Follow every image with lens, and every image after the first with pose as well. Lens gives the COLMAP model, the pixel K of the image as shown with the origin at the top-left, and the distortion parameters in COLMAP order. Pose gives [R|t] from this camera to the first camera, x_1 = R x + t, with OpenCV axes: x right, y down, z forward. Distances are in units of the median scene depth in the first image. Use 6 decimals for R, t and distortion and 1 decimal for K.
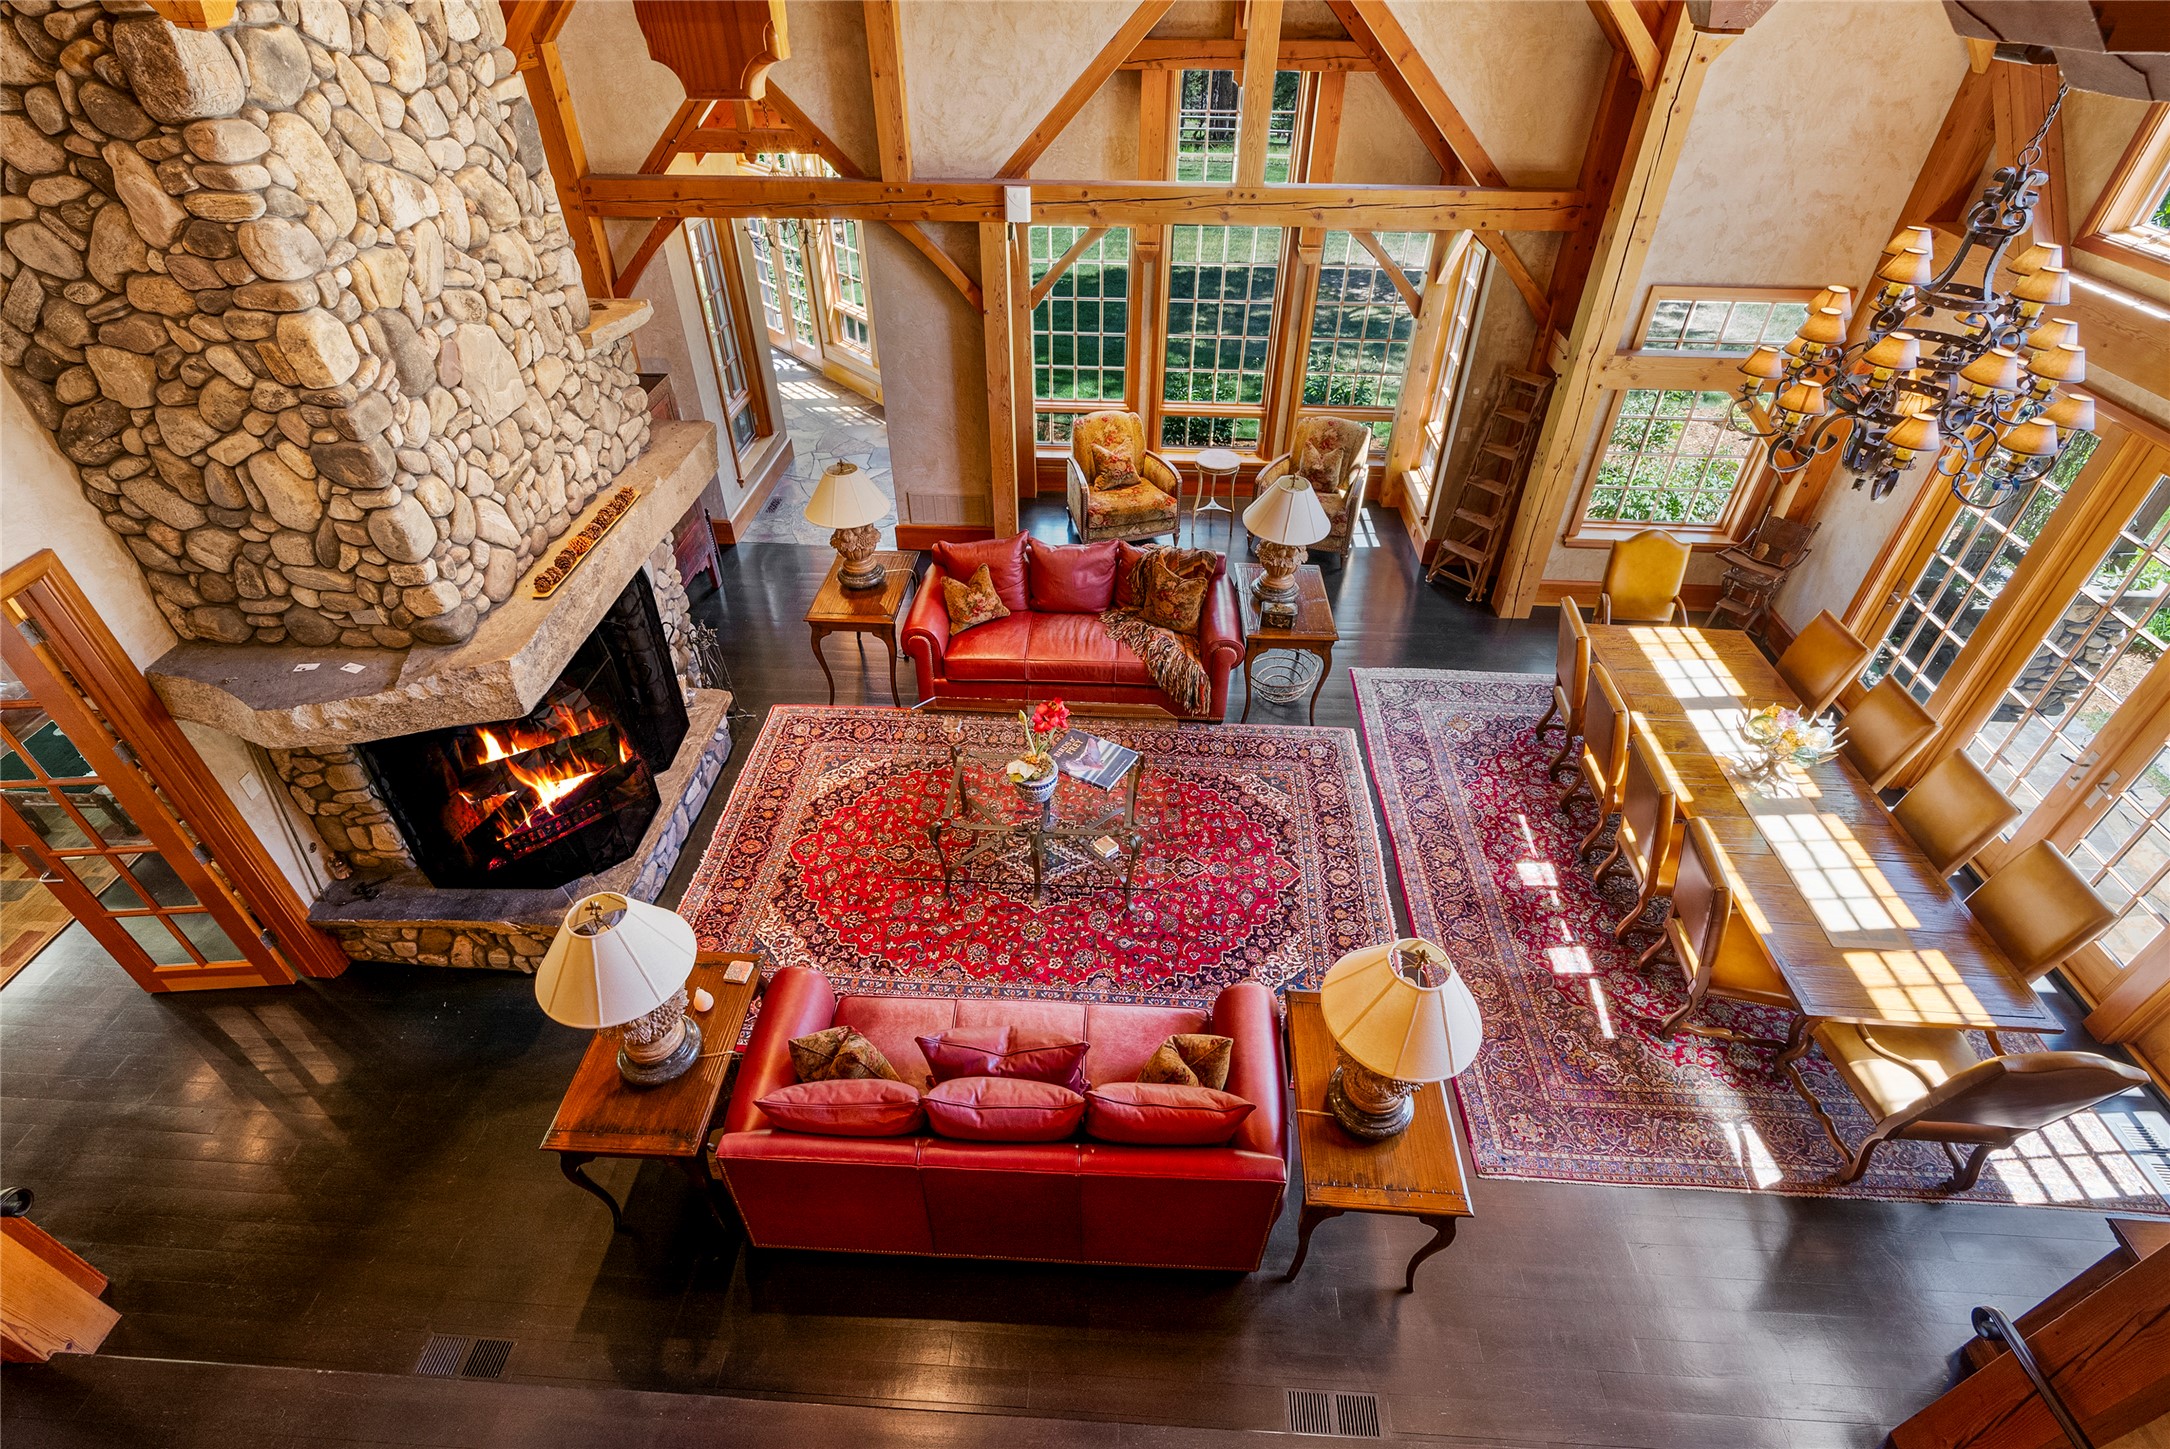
lens RADIAL K [[1003.0, 0, 1080.4], [0, 1003.0, 727.6], [0, 0, 1]] dist [-0.017590, 0.007246]
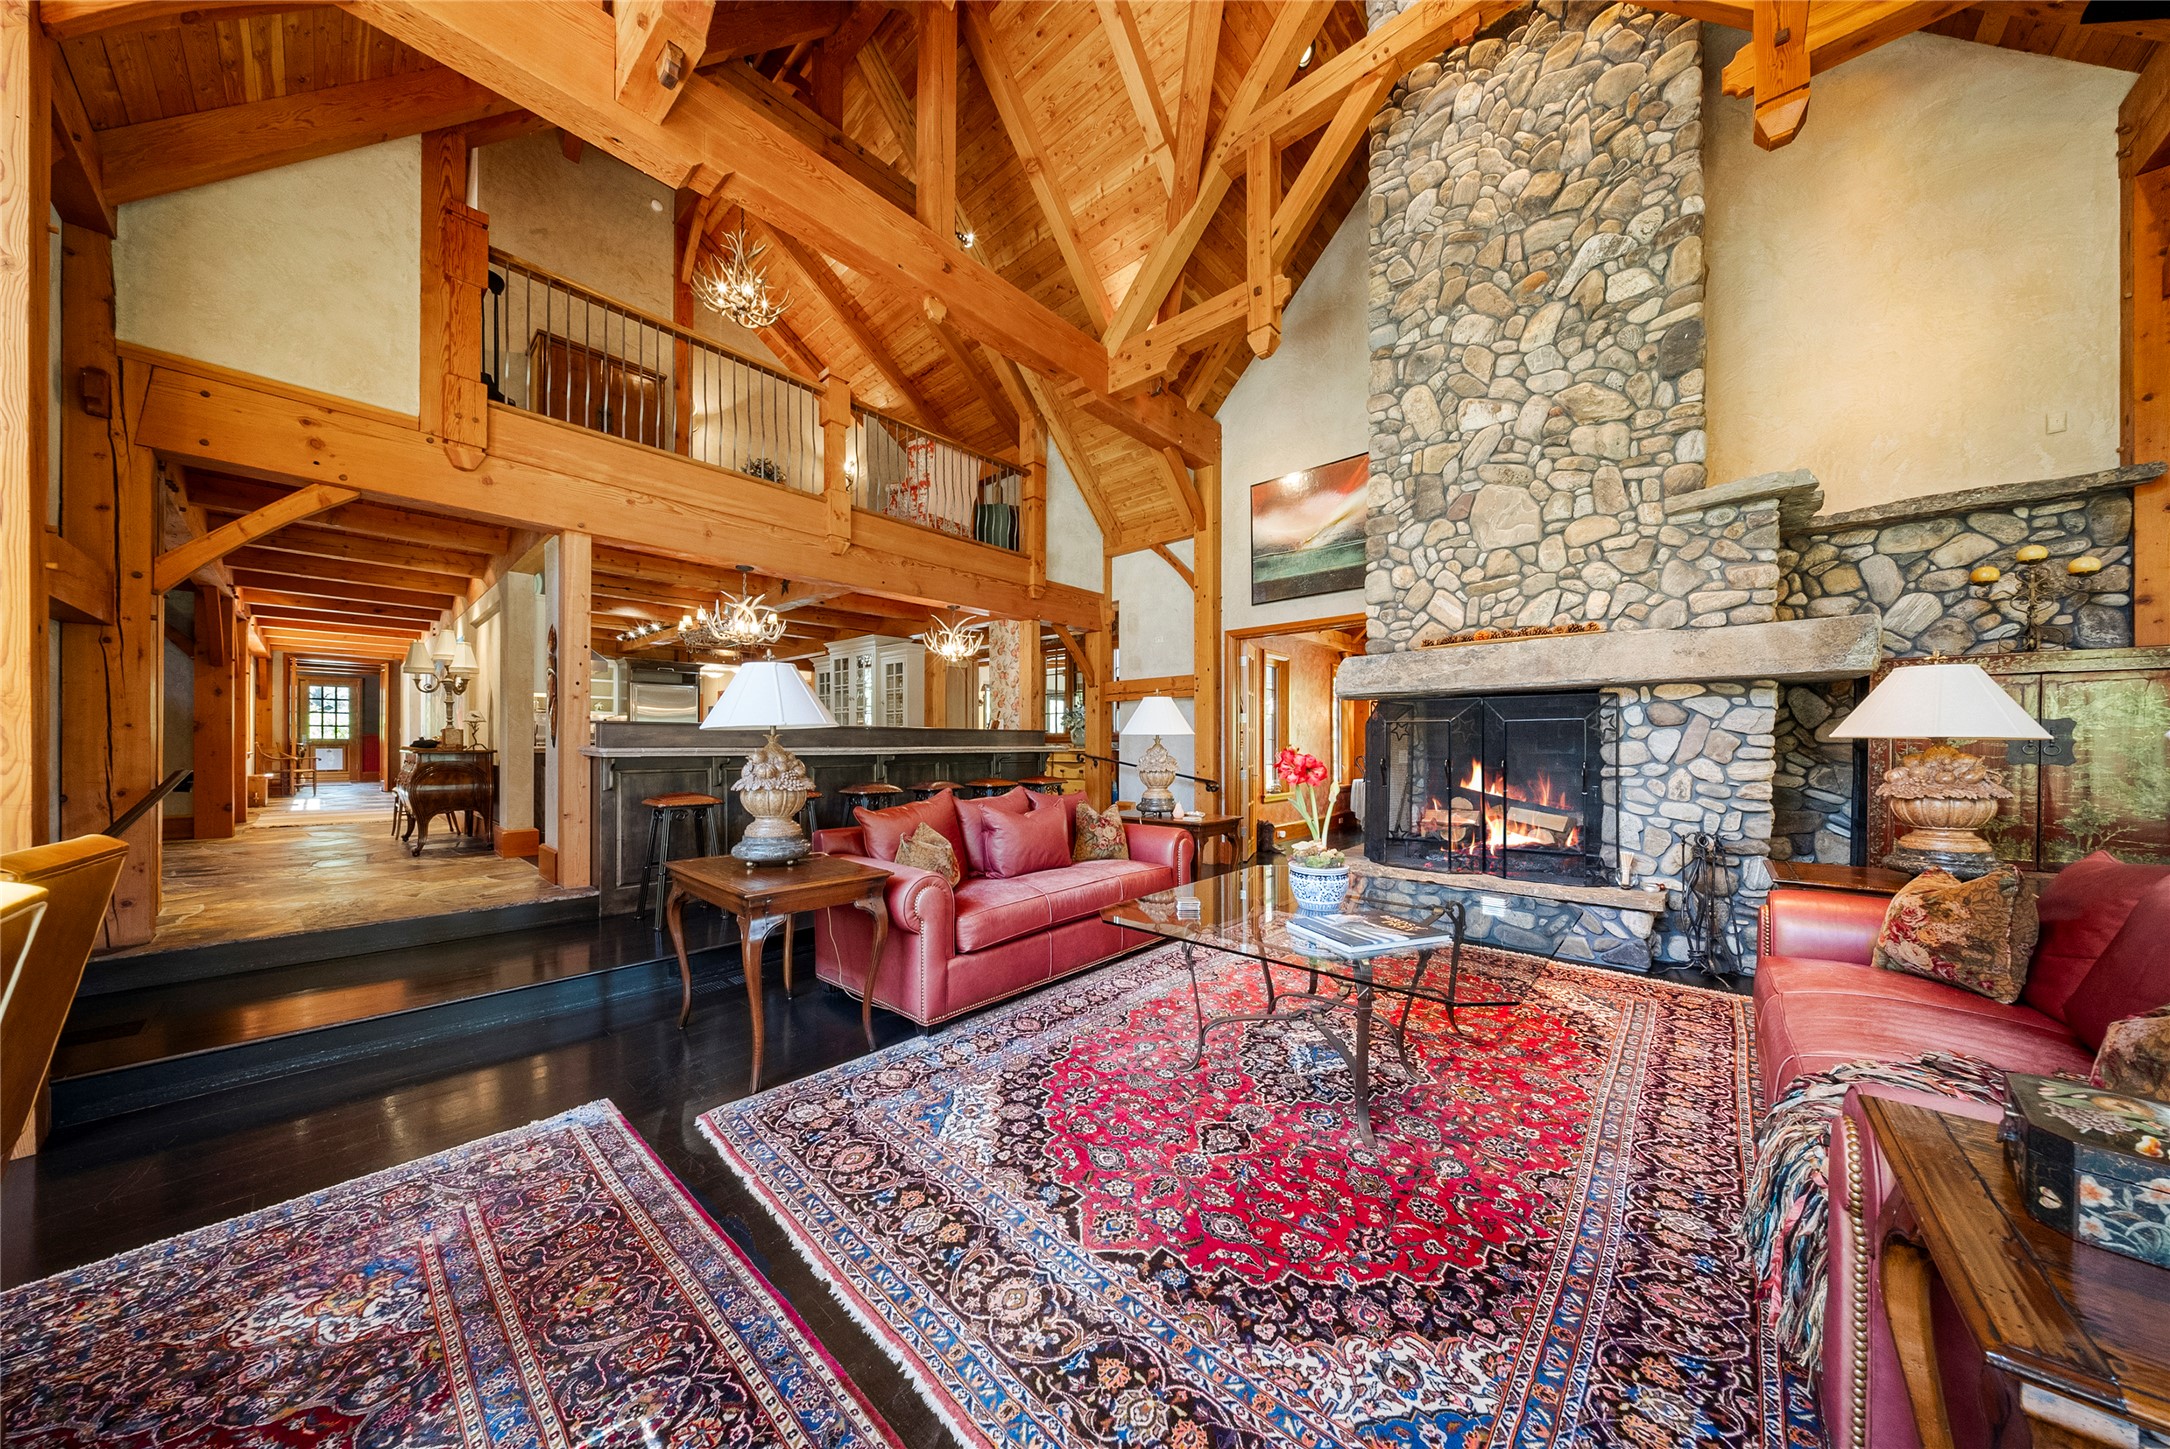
lens RADIAL K [[686.3, 0, 1096.5], [0, 686.3, 746.4], [0, 0, 1]] dist [0.002776, -0.001081]
pose [[-0.613205, 0.003972, -0.789914, 0.546773], [-0.495676, 0.776673, 0.388696, -0.172058], [0.615048, 0.629891, -0.474291, 1.218755]]
